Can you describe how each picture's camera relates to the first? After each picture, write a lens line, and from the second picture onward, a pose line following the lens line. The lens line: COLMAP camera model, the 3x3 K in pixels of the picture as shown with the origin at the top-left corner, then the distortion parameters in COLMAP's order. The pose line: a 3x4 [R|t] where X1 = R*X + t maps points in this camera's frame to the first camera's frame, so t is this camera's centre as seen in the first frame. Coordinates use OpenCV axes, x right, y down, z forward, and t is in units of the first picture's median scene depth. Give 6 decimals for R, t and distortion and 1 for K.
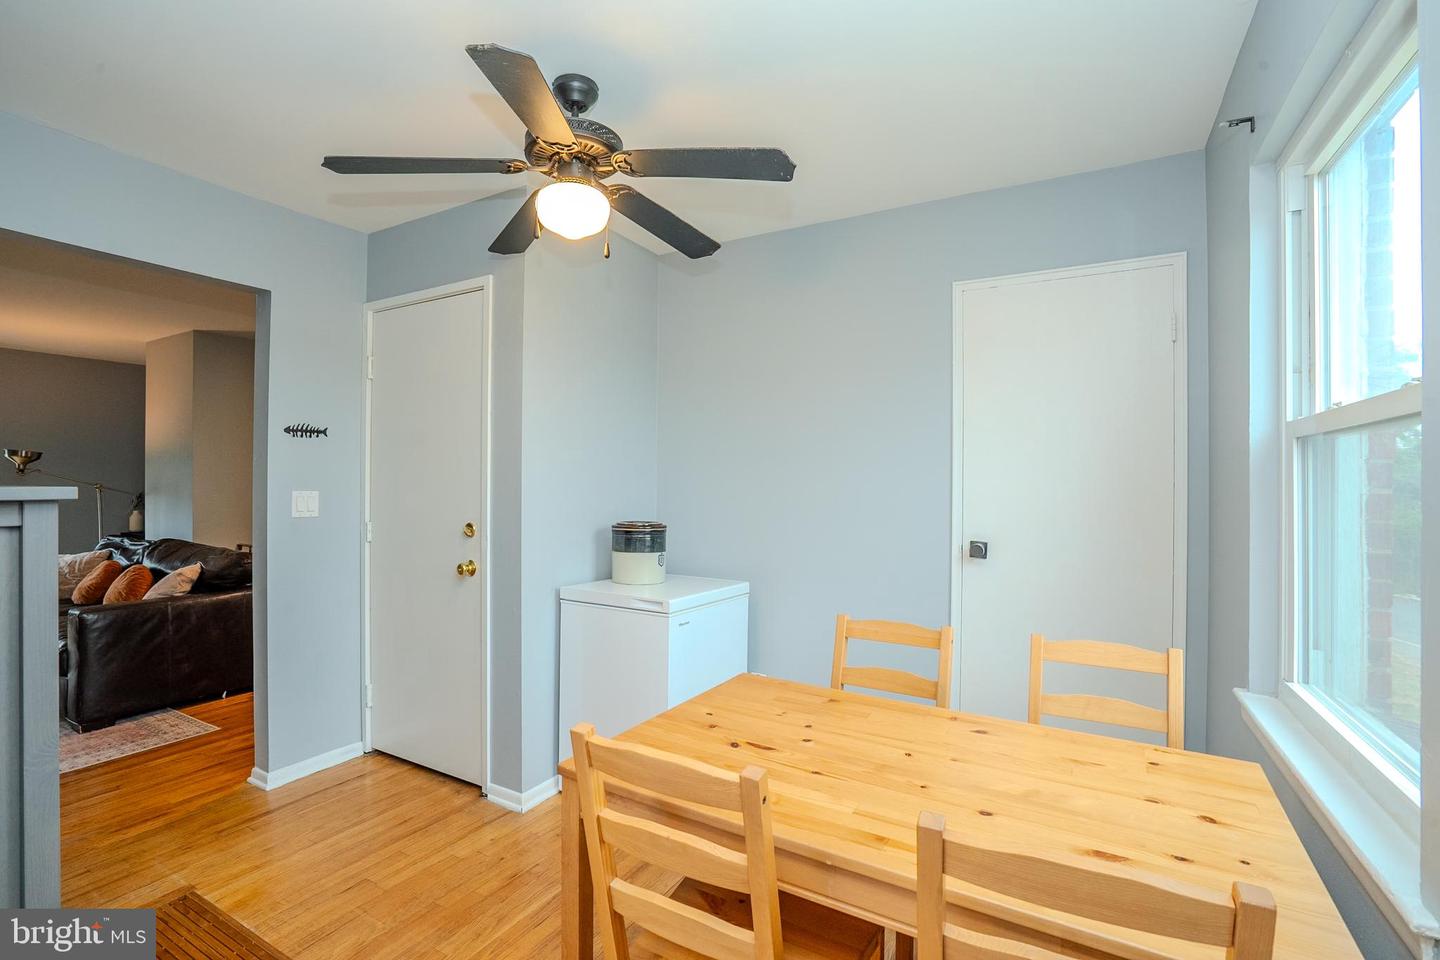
lens RADIAL K [[660.8, 0, 717.7], [0, 660.8, 479.9], [0, 0, 1]] dist [-0.065400, 0.025190]
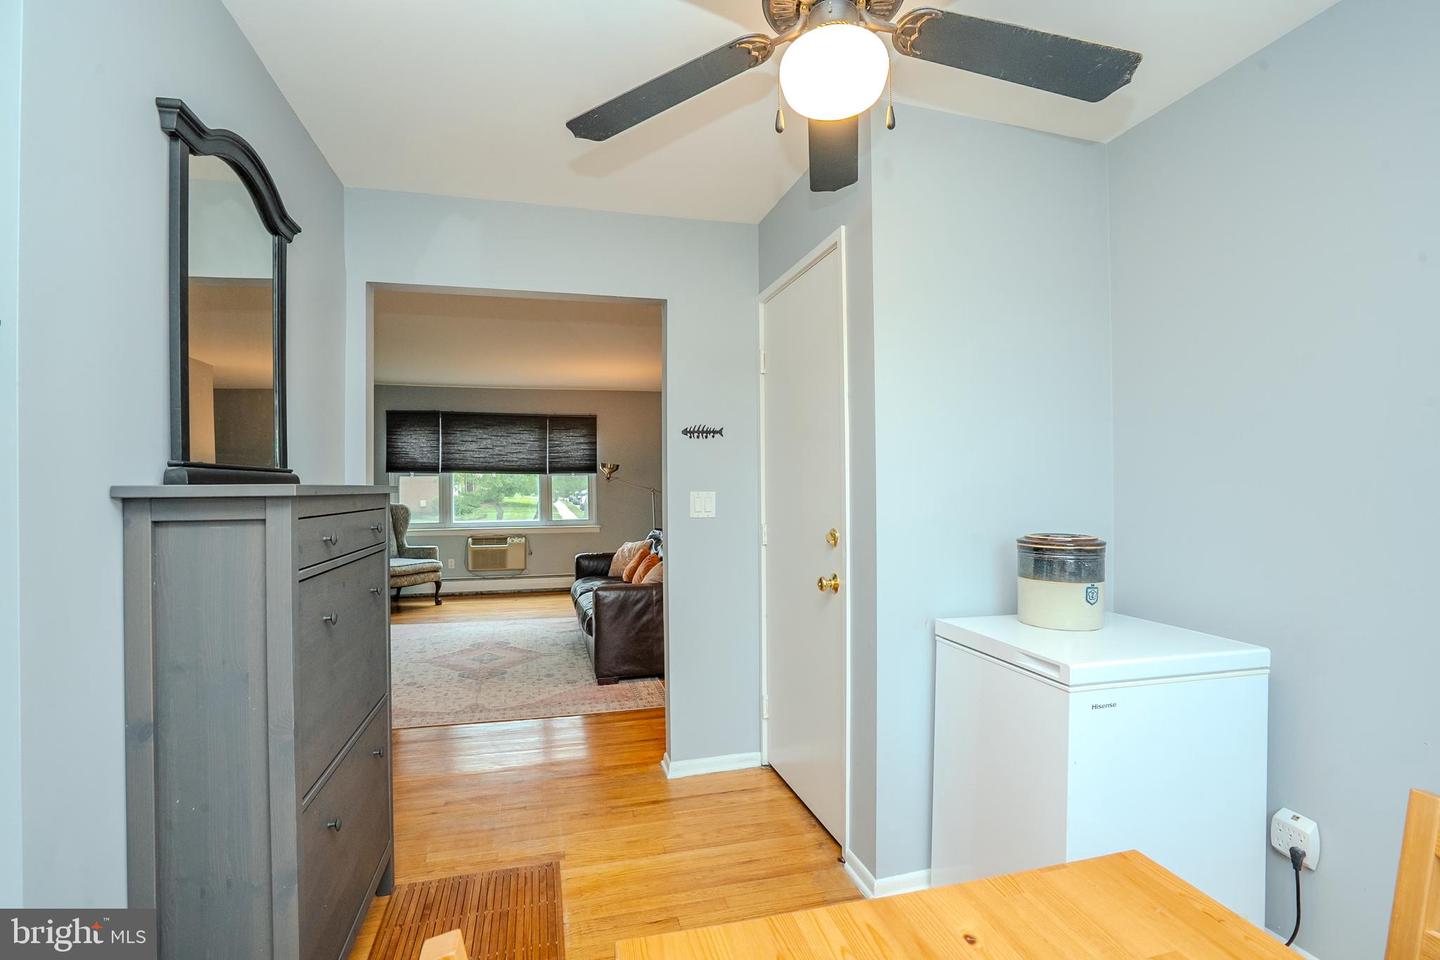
lens RADIAL K [[660.8, 0, 717.7], [0, 660.8, 479.9], [0, 0, 1]] dist [-0.065400, 0.025190]
pose [[0.705794, -0.015814, -0.708240, 0.107655], [0.012337, 0.999874, -0.010031, 0.009641], [0.708309, -0.001658, 0.705900, 0.288800]]
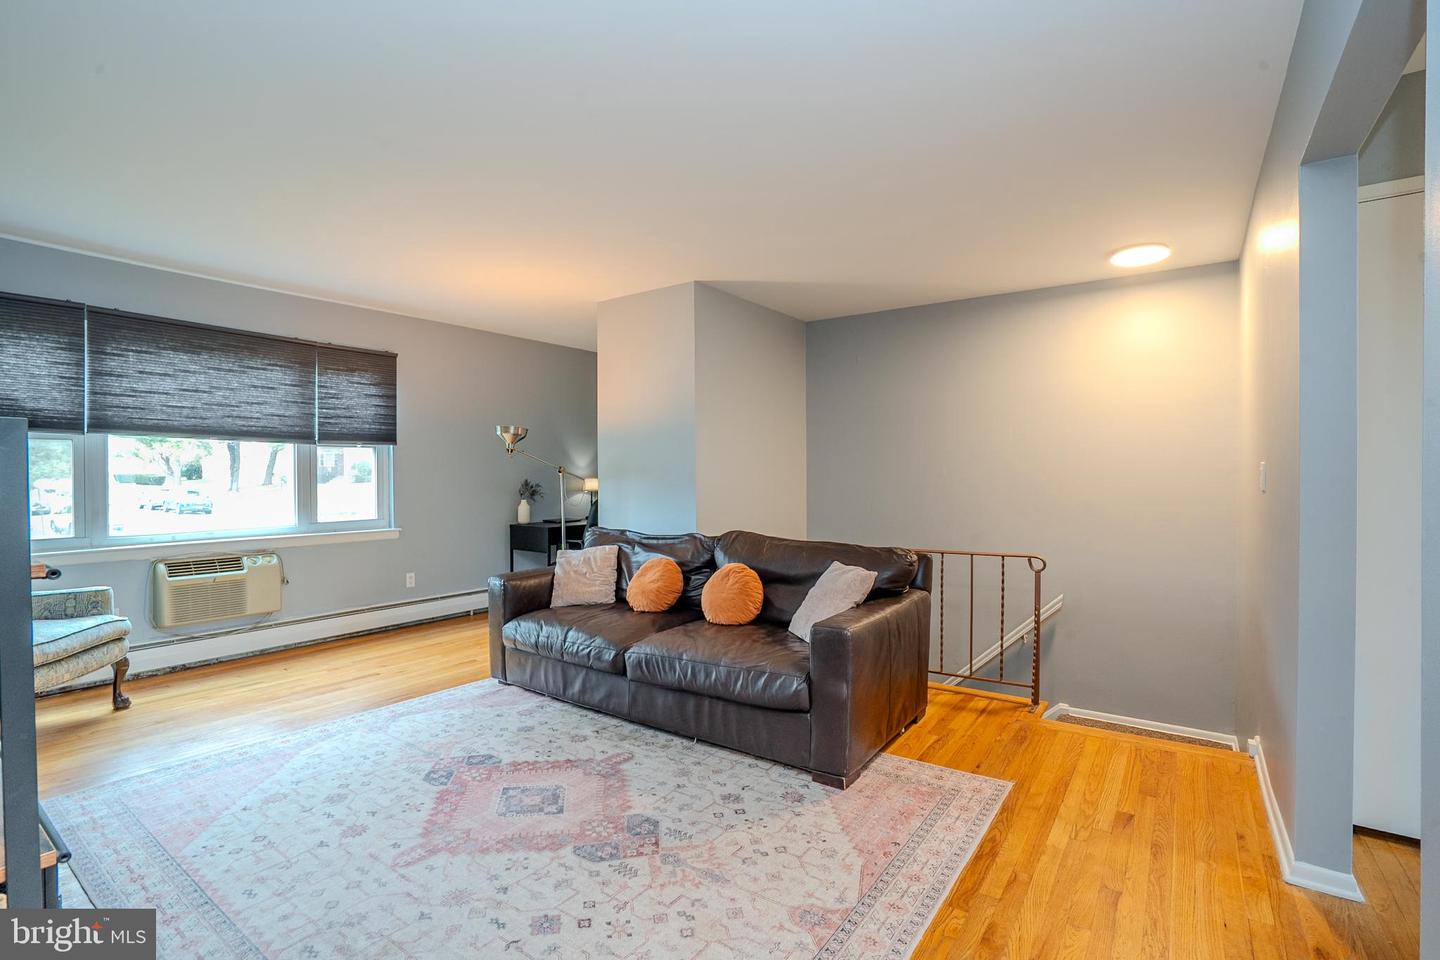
lens RADIAL K [[660.8, 0, 717.7], [0, 660.8, 479.9], [0, 0, 1]] dist [-0.065400, 0.025190]
pose [[0.994239, -0.008893, -0.106819, -1.236389], [0.009877, 0.999914, 0.008680, 0.033324], [0.106733, -0.009685, 0.994241, 0.262284]]
